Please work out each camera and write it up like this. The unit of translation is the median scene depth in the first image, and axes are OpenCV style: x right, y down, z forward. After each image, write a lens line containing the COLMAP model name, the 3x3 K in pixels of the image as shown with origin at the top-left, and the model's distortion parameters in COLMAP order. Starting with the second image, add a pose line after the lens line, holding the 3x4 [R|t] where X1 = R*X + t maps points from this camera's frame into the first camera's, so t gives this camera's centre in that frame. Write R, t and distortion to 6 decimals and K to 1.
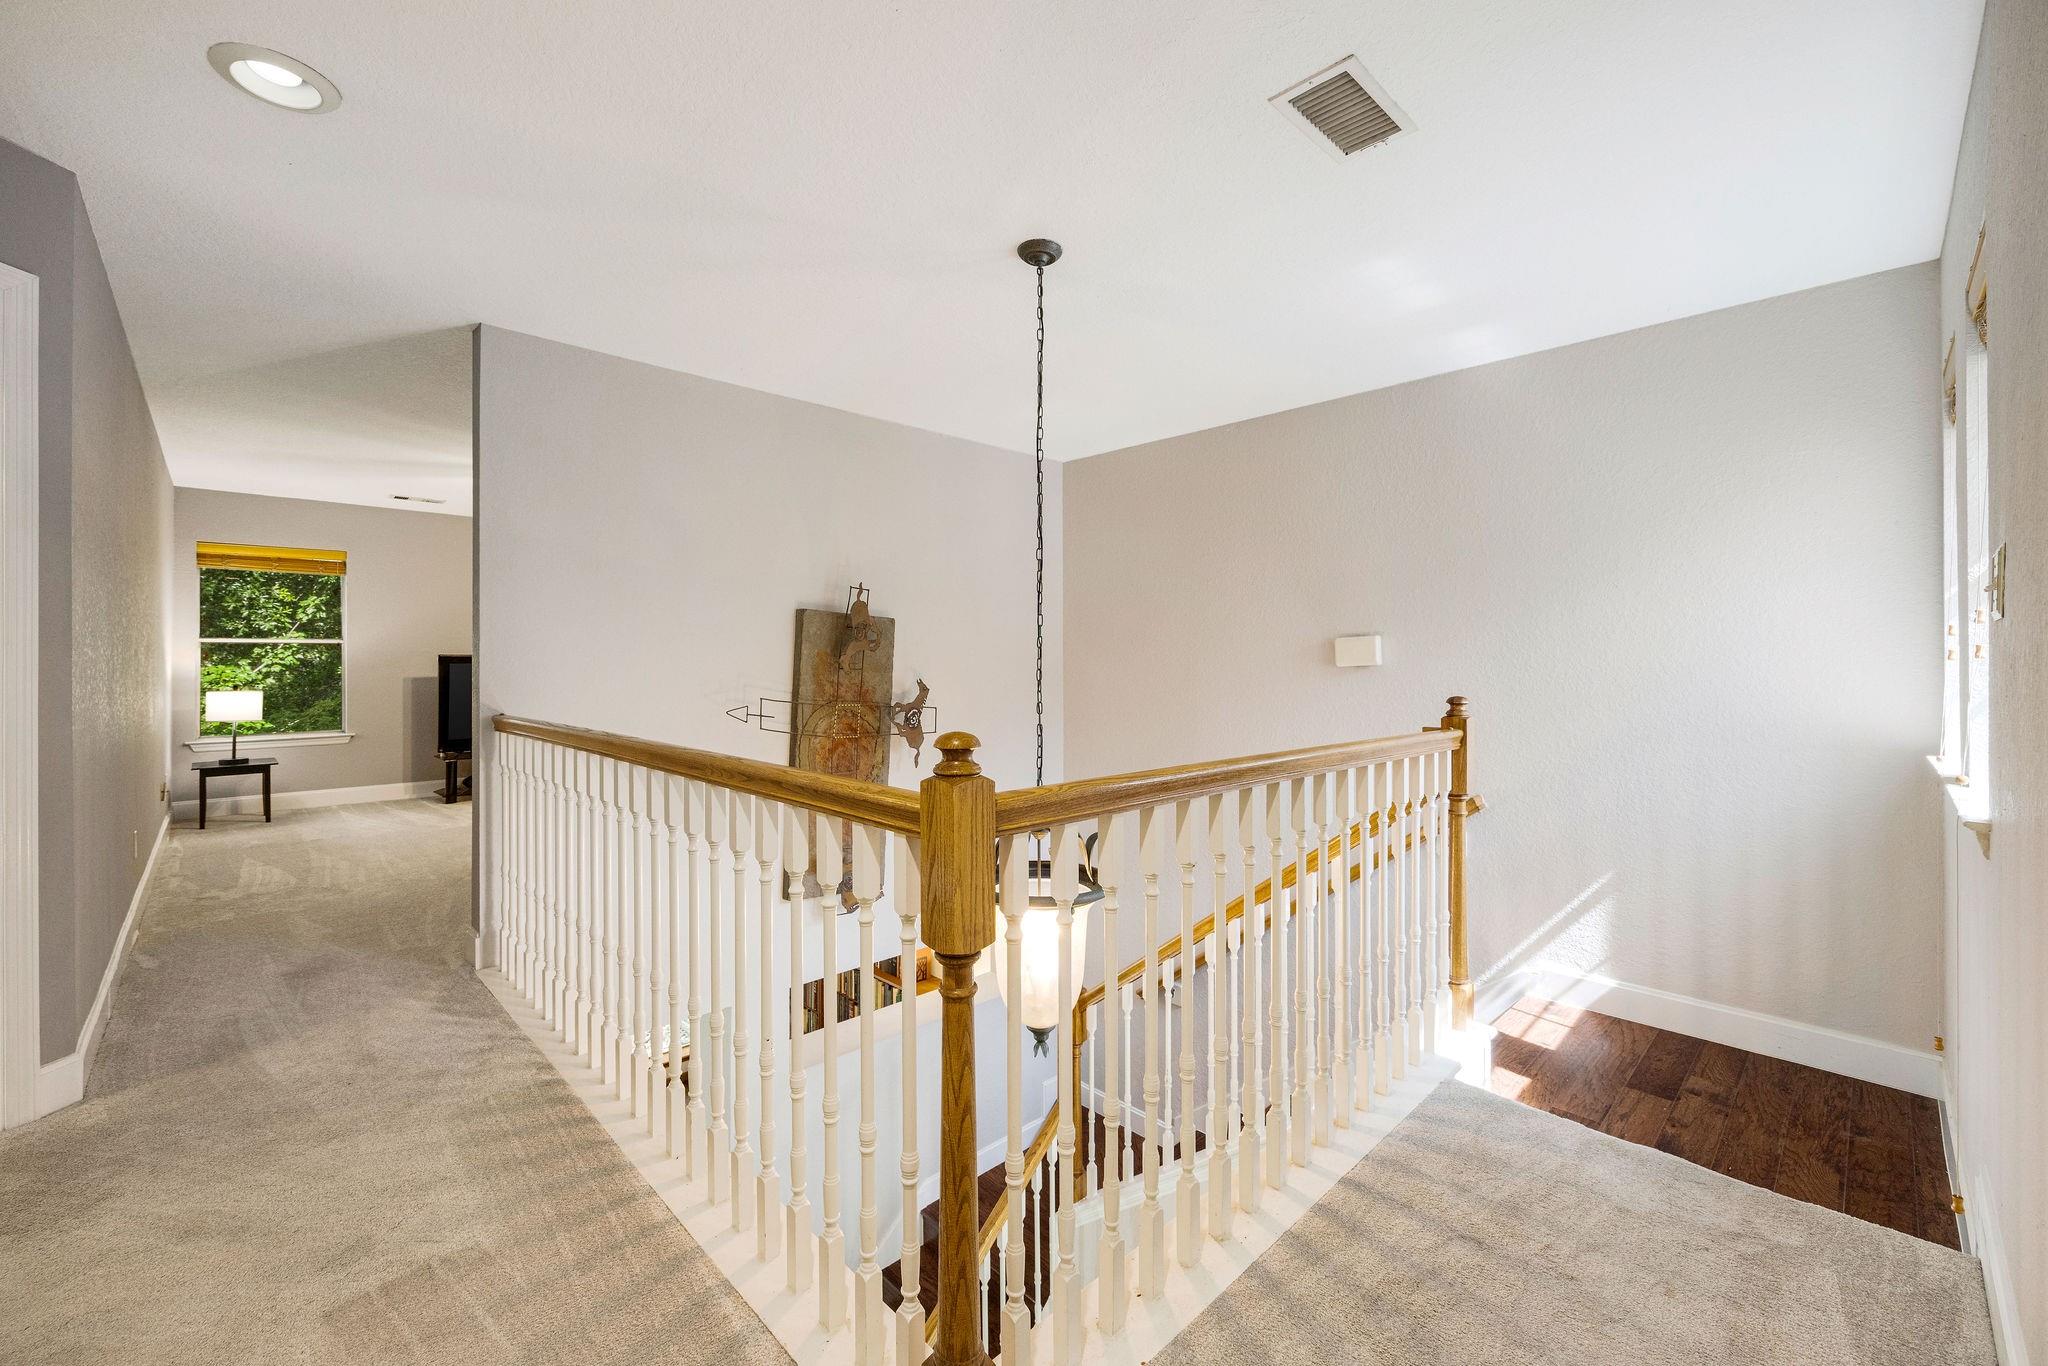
lens RADIAL K [[823.6, 0, 986.9], [0, 823.6, 654.4], [0, 0, 1]] dist [0.000743, 0.000009]
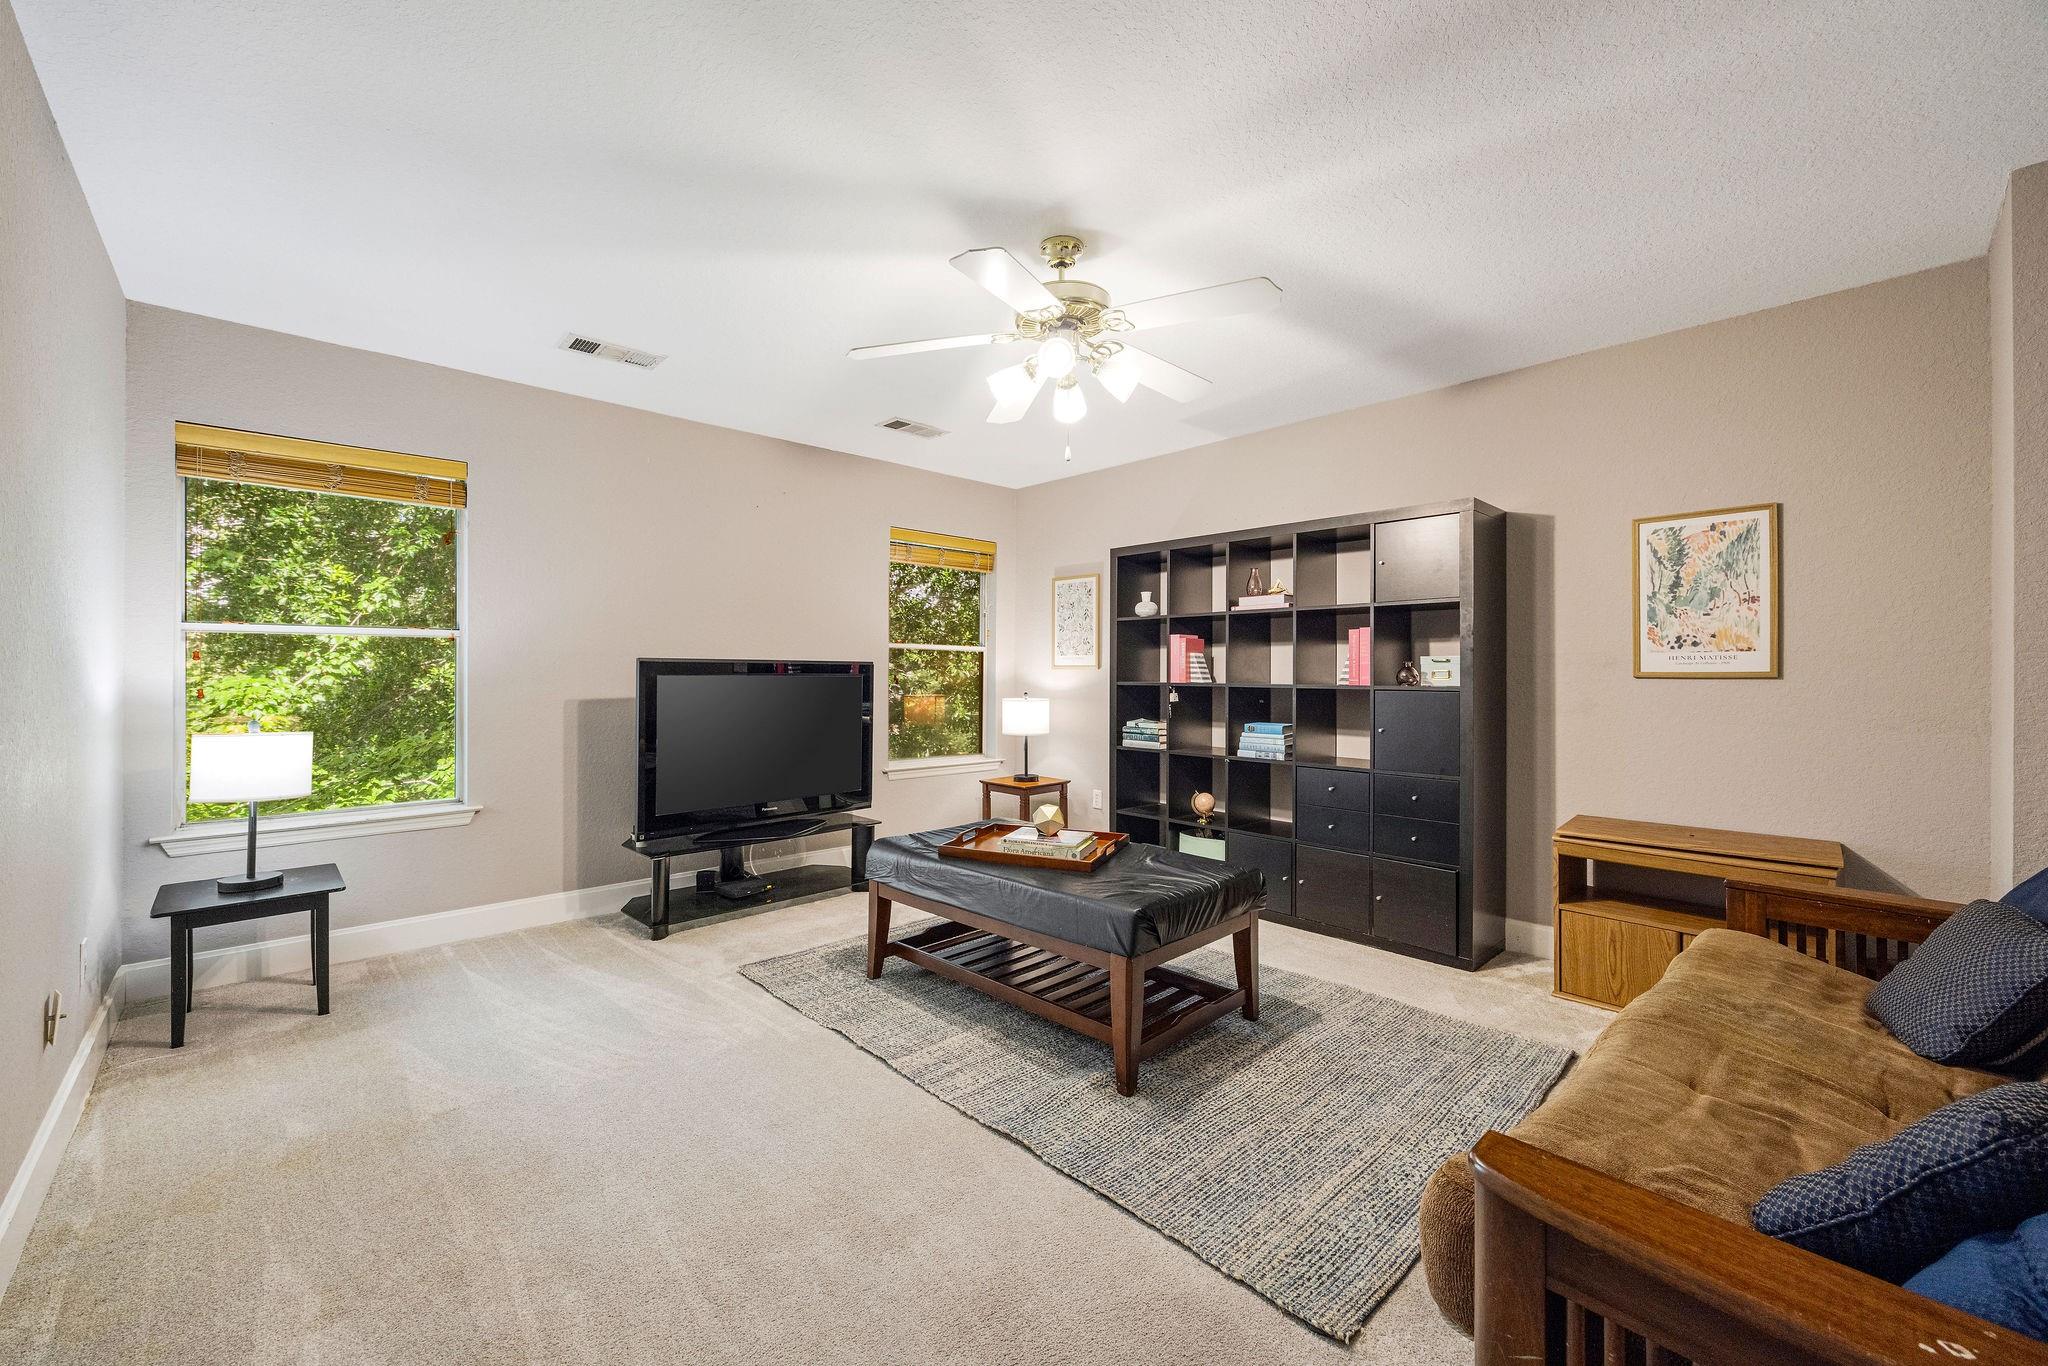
lens RADIAL K [[823.6, 0, 1023.1], [0, 823.6, 676.9], [0, 0, 1]] dist [0.000743, 0.000009]
pose [[0.999968, 0.006893, -0.004064, -0.403647], [-0.006857, 0.999938, 0.008777, 0.005707], [0.004124, -0.008748, 0.999953, 0.455314]]
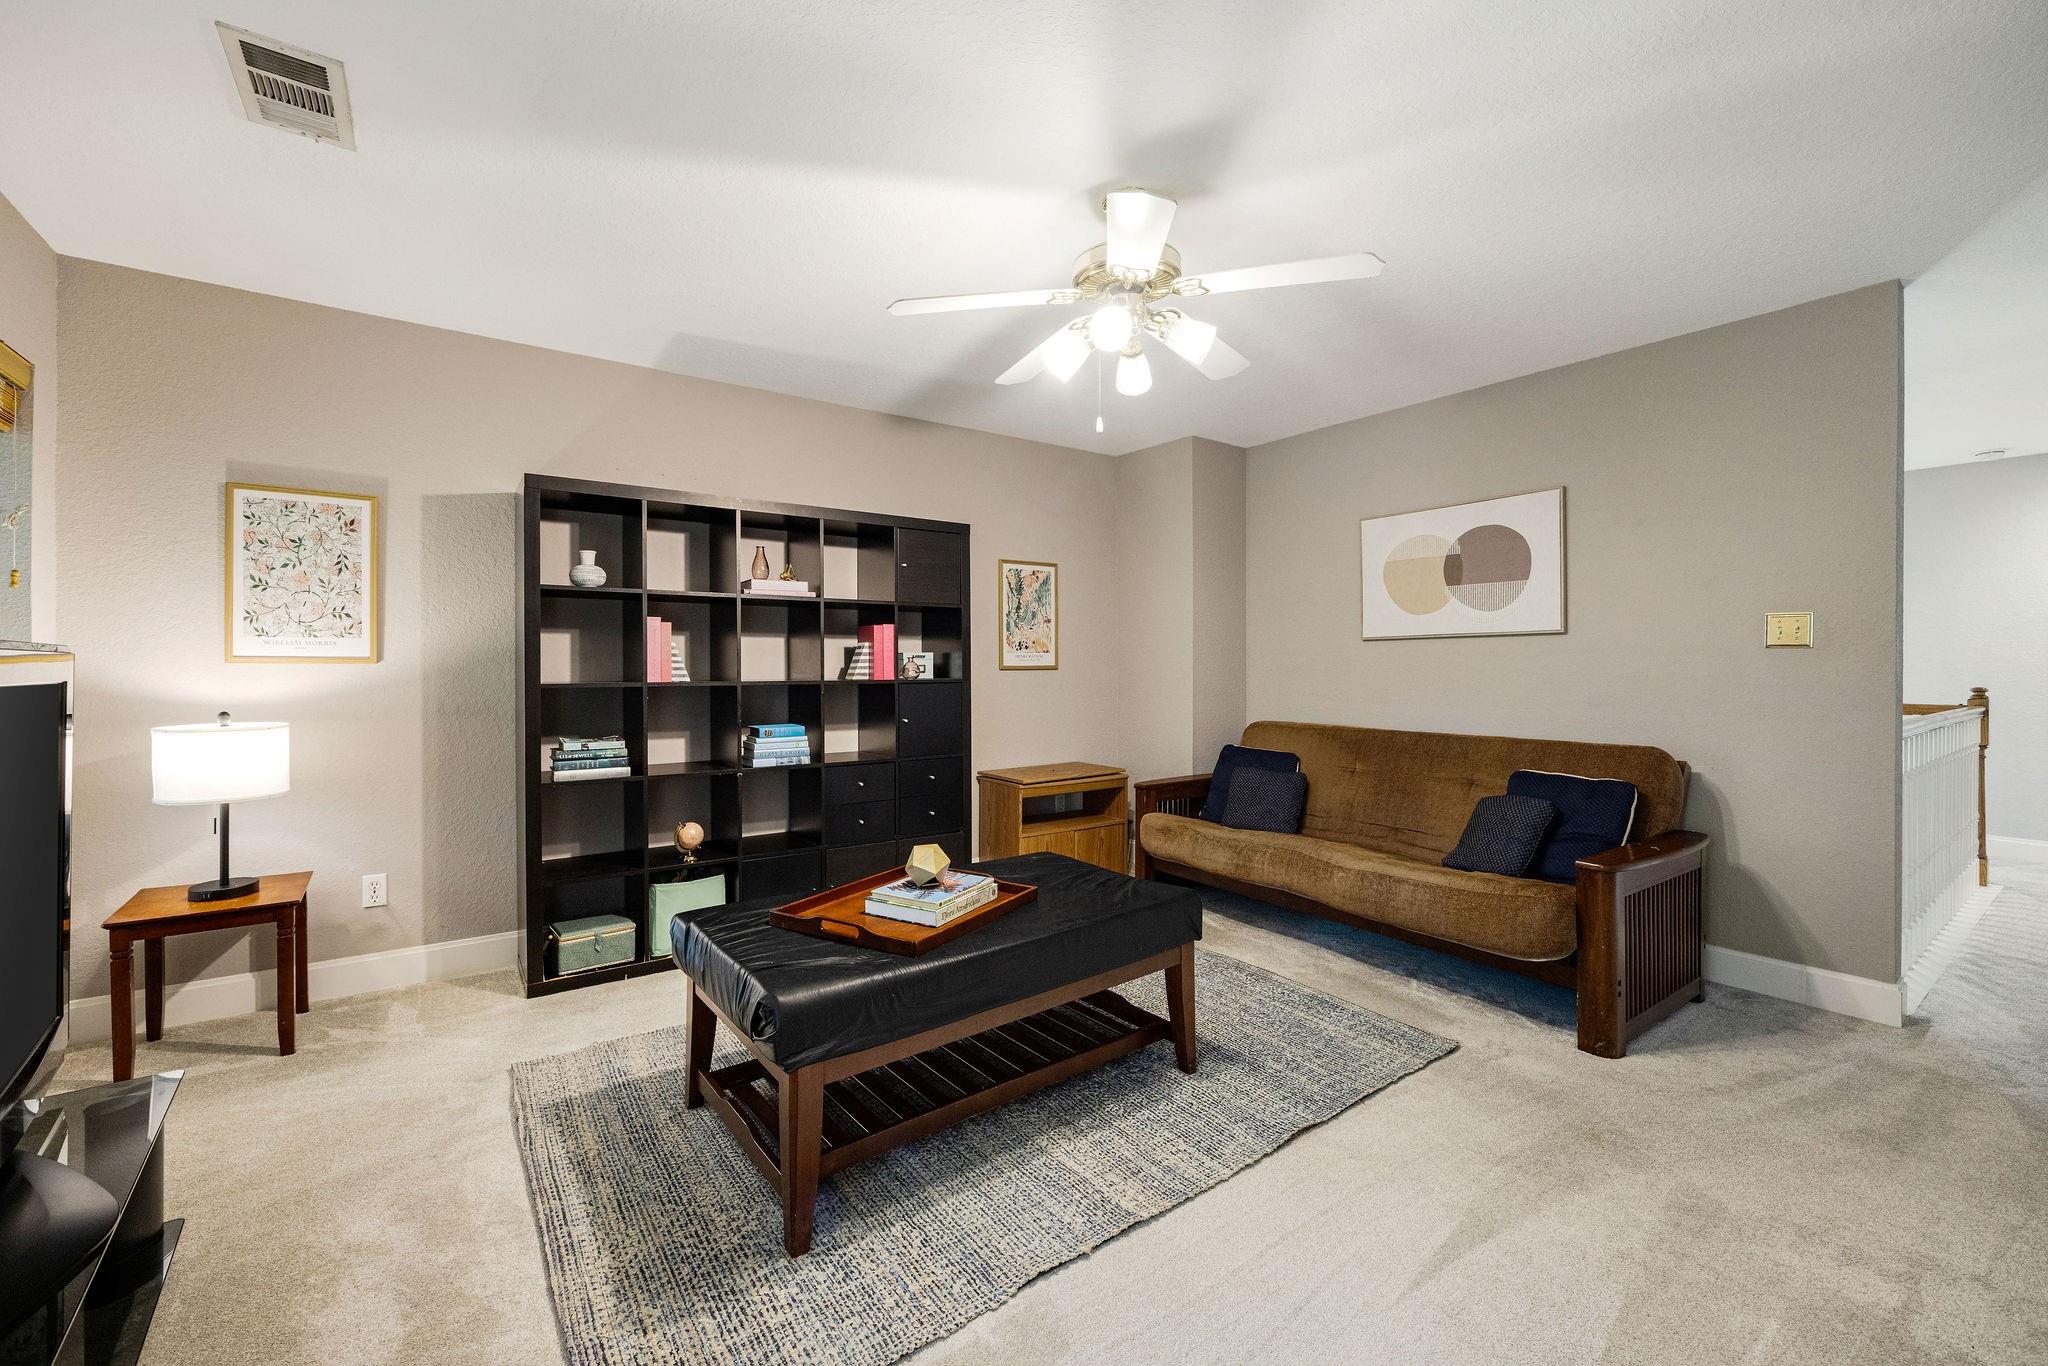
lens RADIAL K [[823.6, 0, 1016.6], [0, 823.6, 674.1], [0, 0, 1]] dist [0.000743, 0.000009]
pose [[0.131639, -0.008527, 0.991261, -0.663864], [-0.002750, 0.999956, 0.008967, 0.005537], [-0.991294, -0.003907, 0.131610, 0.753750]]
